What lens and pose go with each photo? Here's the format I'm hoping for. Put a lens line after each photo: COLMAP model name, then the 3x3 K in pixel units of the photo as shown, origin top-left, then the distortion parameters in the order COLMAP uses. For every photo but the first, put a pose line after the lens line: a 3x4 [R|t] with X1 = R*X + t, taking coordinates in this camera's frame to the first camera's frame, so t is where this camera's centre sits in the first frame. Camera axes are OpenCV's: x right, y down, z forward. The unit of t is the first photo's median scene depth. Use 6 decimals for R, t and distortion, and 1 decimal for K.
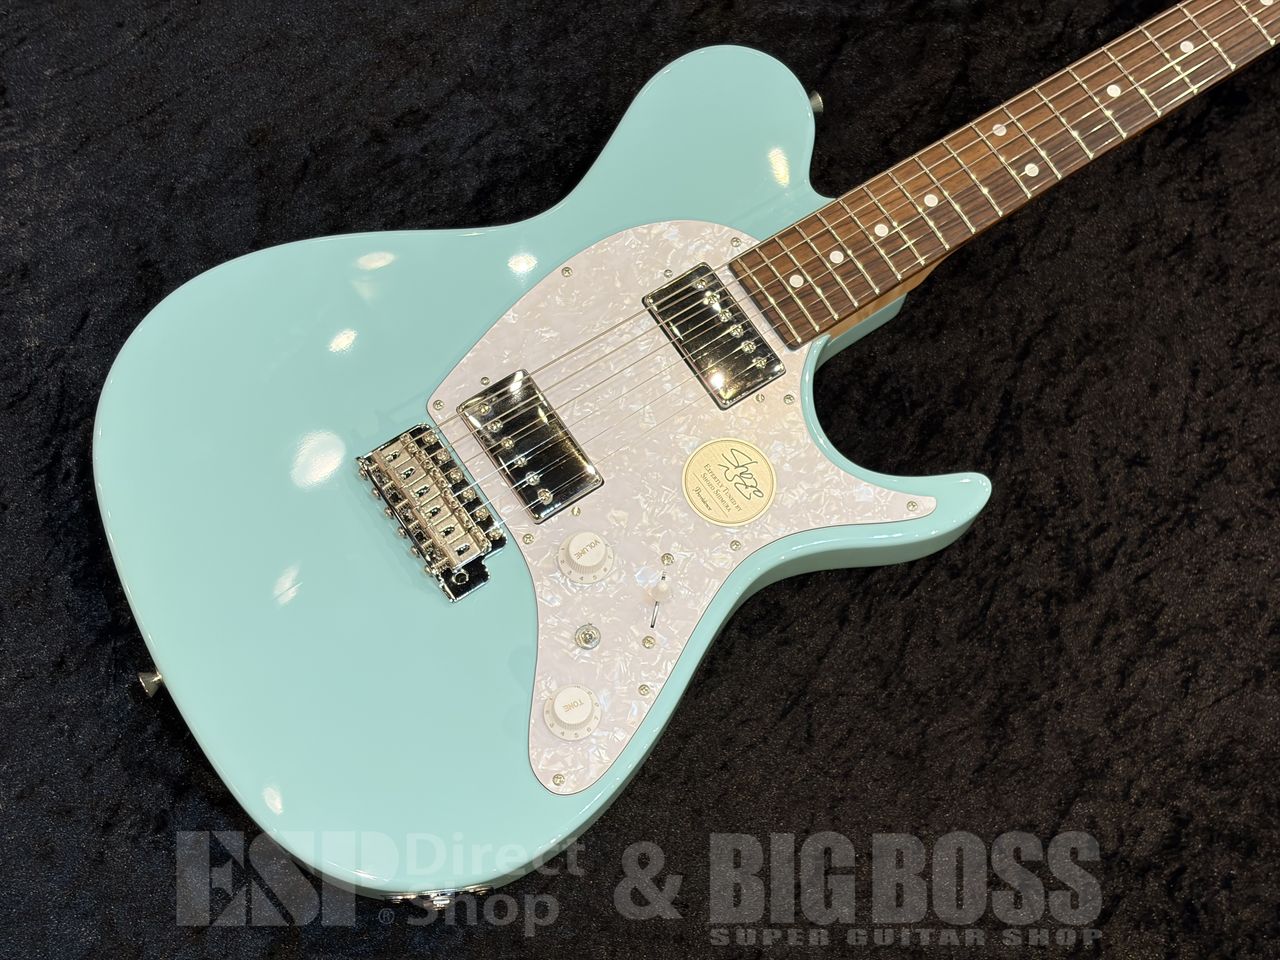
lens RADIAL K [[1925.9, 0, 640.0], [0, 1925.9, 480.0], [0, 0, 1]] dist [0.240599, -0.982145]
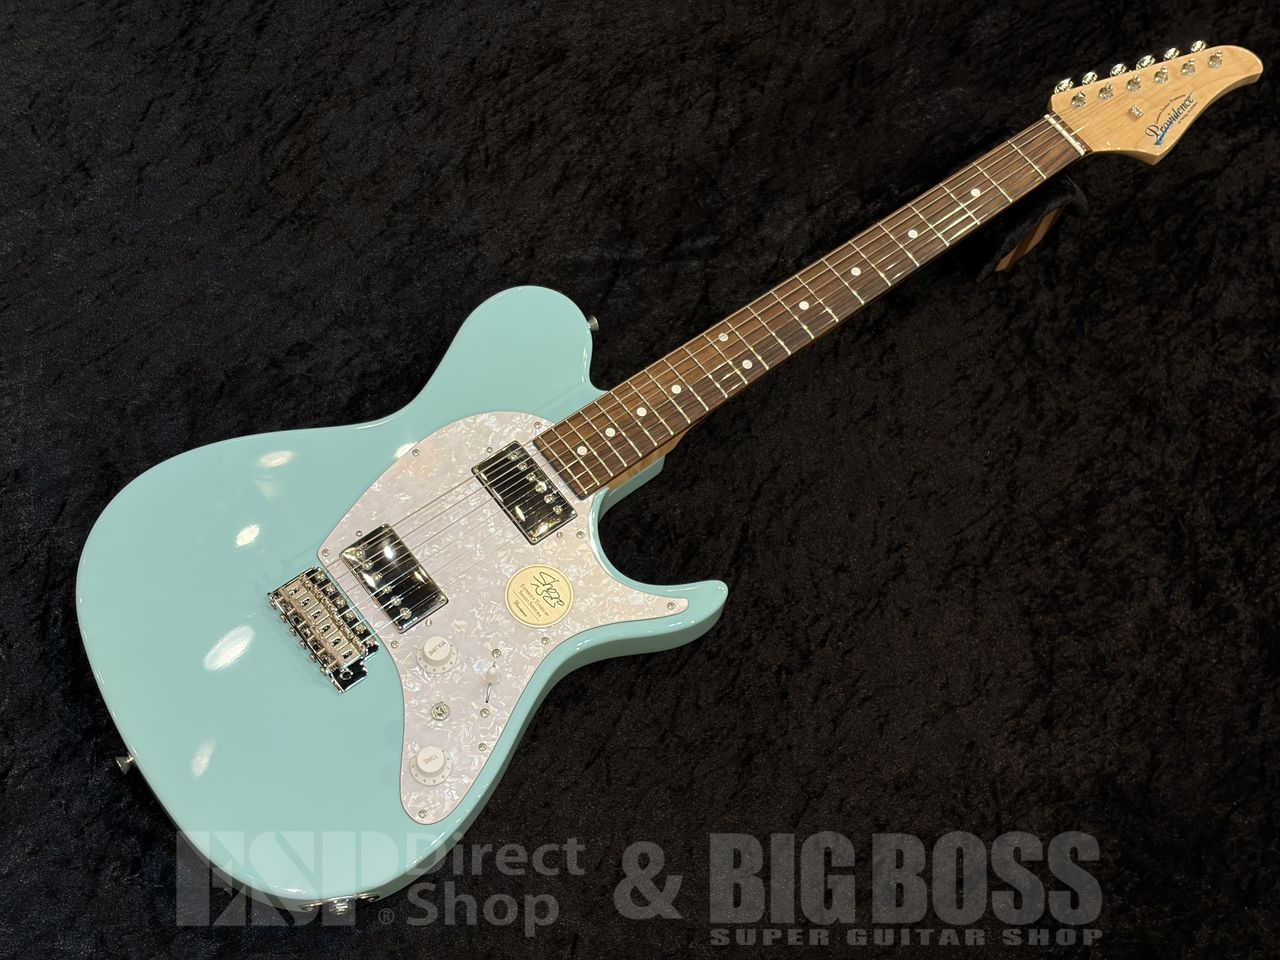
lens RADIAL K [[1931.3, 0, 616.6], [0, 1931.3, 480.4], [0, 0, 1]] dist [0.253687, -1.157554]
pose [[0.997803, -0.053911, 0.038506, 0.051263], [0.057402, 0.993706, -0.096195, 0.054031], [-0.033077, 0.098194, 0.994617, -0.385131]]
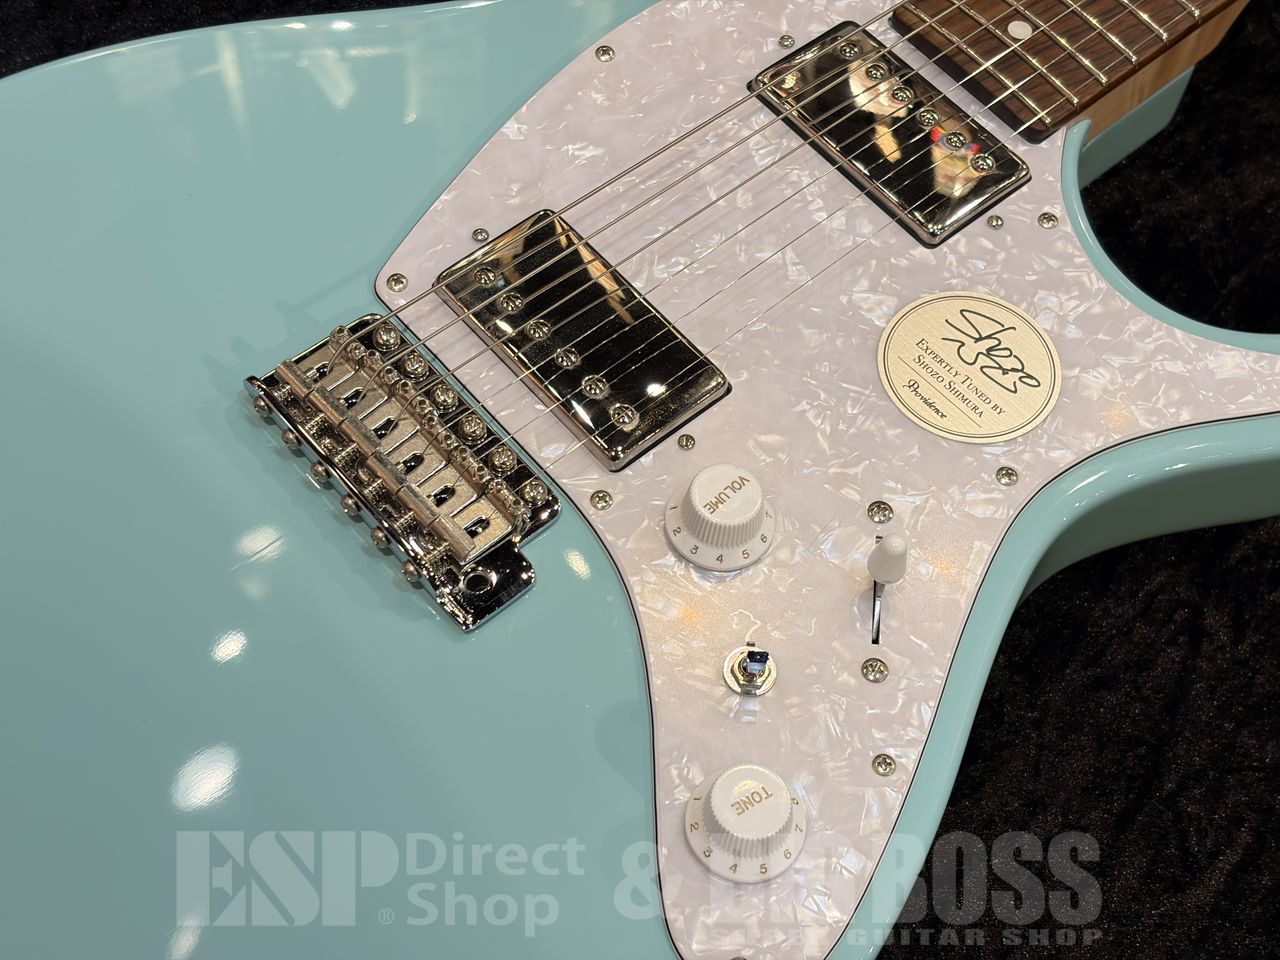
lens RADIAL K [[1931.3, 0, 616.6], [0, 1931.3, 480.4], [0, 0, 1]] dist [0.253687, -1.157554]
pose [[0.993573, -0.100422, 0.052225, -0.076212], [0.108047, 0.978945, -0.173186, 0.108199], [-0.033734, 0.177716, 0.983504, 0.479575]]
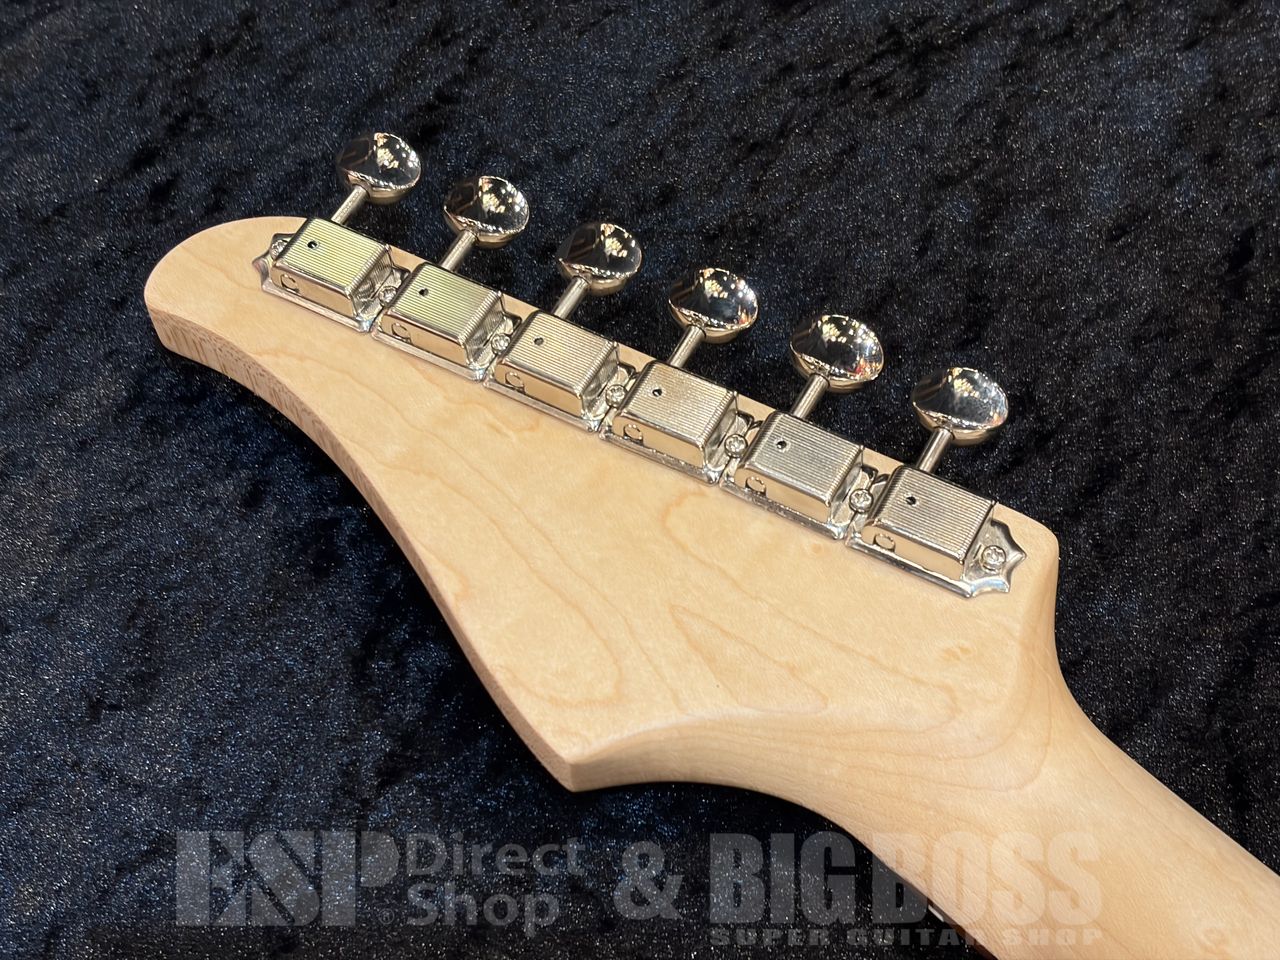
lens RADIAL K [[1925.9, 0, 640.0], [0, 1925.9, 480.0], [0, 0, 1]] dist [0.240599, -0.982145]
pose [[0.983194, -0.028666, -0.180301, -0.038060], [0.003606, 0.990452, -0.137808, -0.358451], [0.182530, 0.134841, 0.973910, 0.806544]]
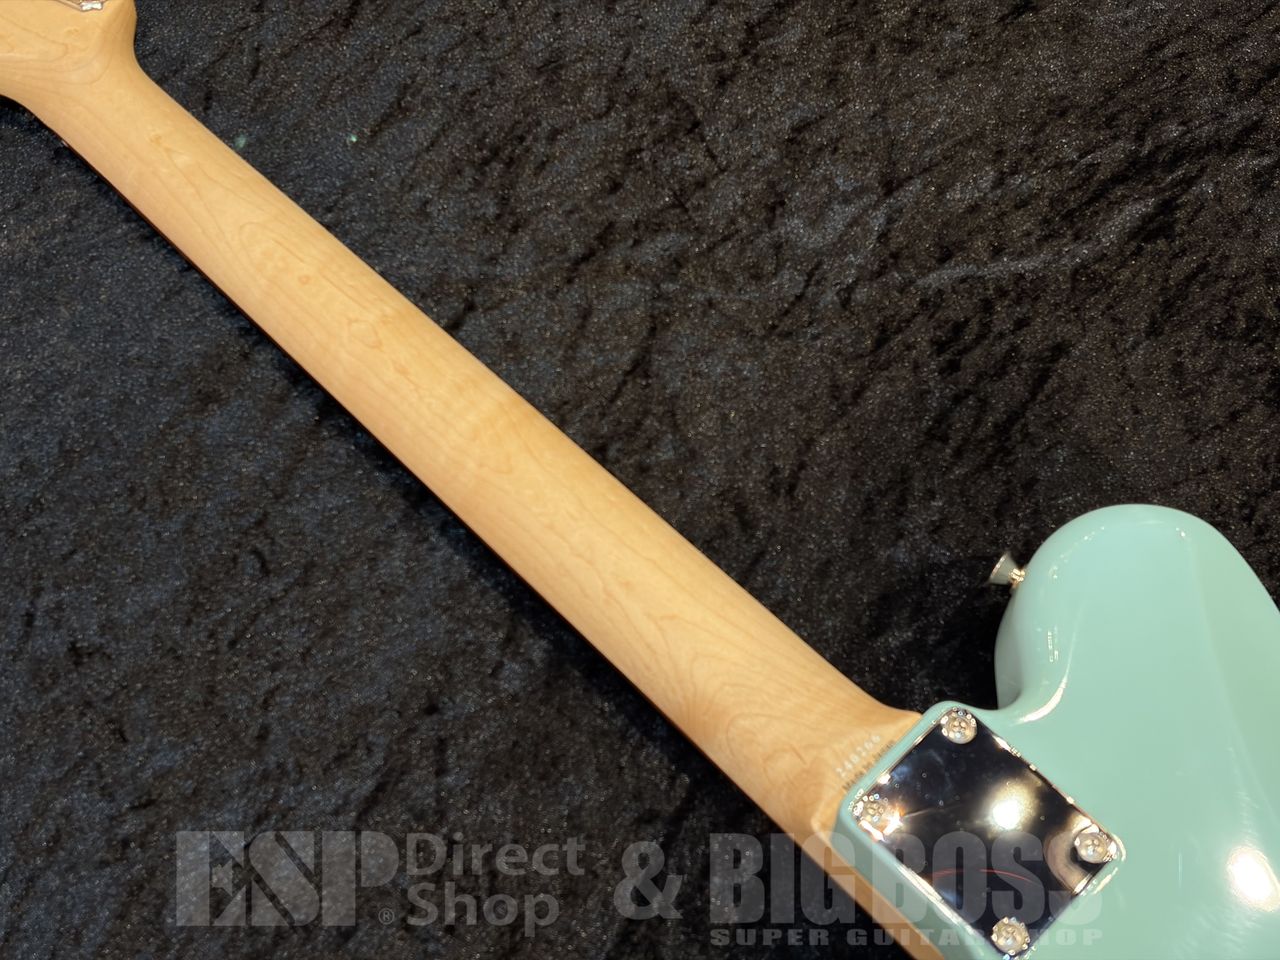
lens RADIAL K [[1931.3, 0, 616.6], [0, 1931.3, 480.4], [0, 0, 1]] dist [0.253687, -1.157554]
pose [[0.991390, 0.001915, -0.130929, 0.279948], [-0.011256, 0.997438, -0.070646, -0.137566], [0.130458, 0.071512, 0.988871, 0.397671]]
